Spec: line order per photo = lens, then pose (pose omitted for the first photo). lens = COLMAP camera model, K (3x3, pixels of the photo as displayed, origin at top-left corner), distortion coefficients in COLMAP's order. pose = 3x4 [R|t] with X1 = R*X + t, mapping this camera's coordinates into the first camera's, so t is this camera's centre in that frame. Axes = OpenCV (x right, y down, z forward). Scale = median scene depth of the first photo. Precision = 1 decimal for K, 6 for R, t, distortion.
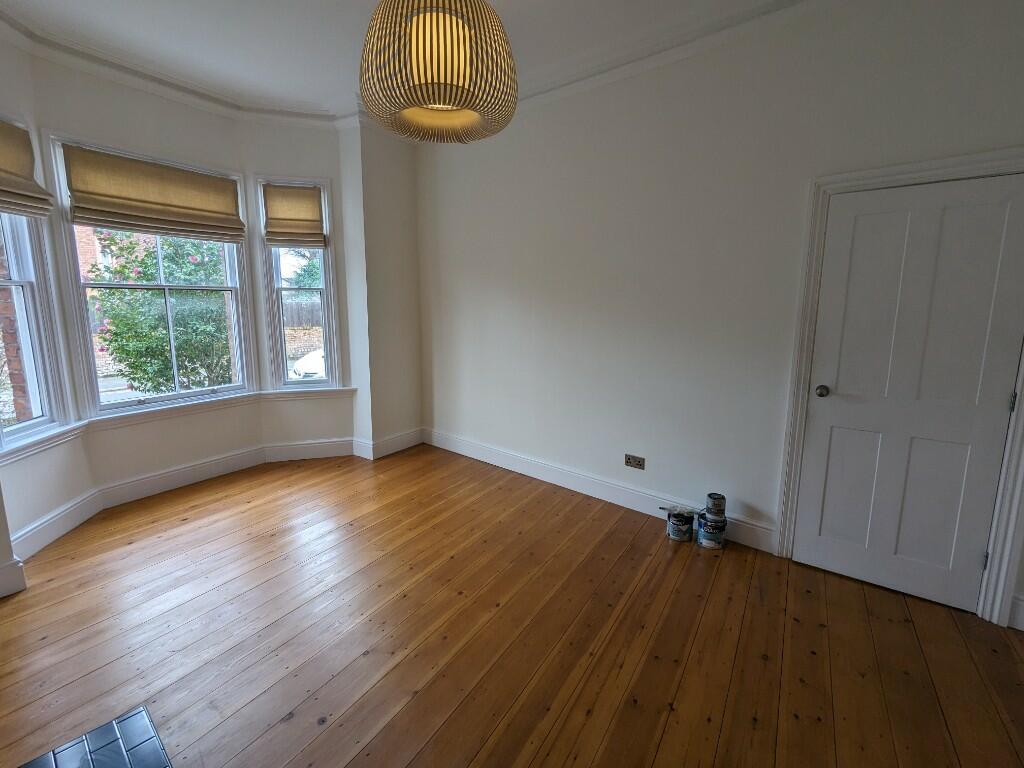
lens RADIAL K [[491.3, 0, 512.0], [0, 491.3, 384.0], [0, 0, 1]] dist [0.018541, 0.000474]
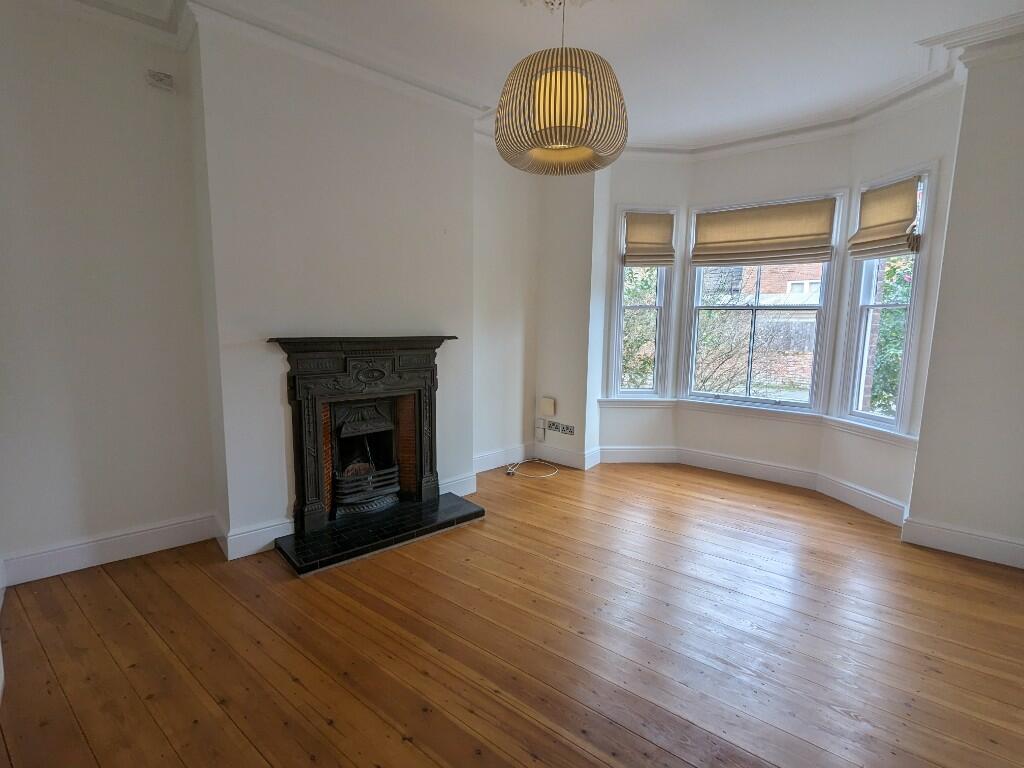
lens RADIAL K [[487.1, 0, 511.3], [0, 487.1, 388.5], [0, 0, 1]] dist [-0.000424, 0.000352]
pose [[-0.114681, 0.131246, -0.984694, 0.559718], [-0.186495, 0.970765, 0.151110, -0.075815], [0.975740, 0.200970, -0.086851, 0.577780]]
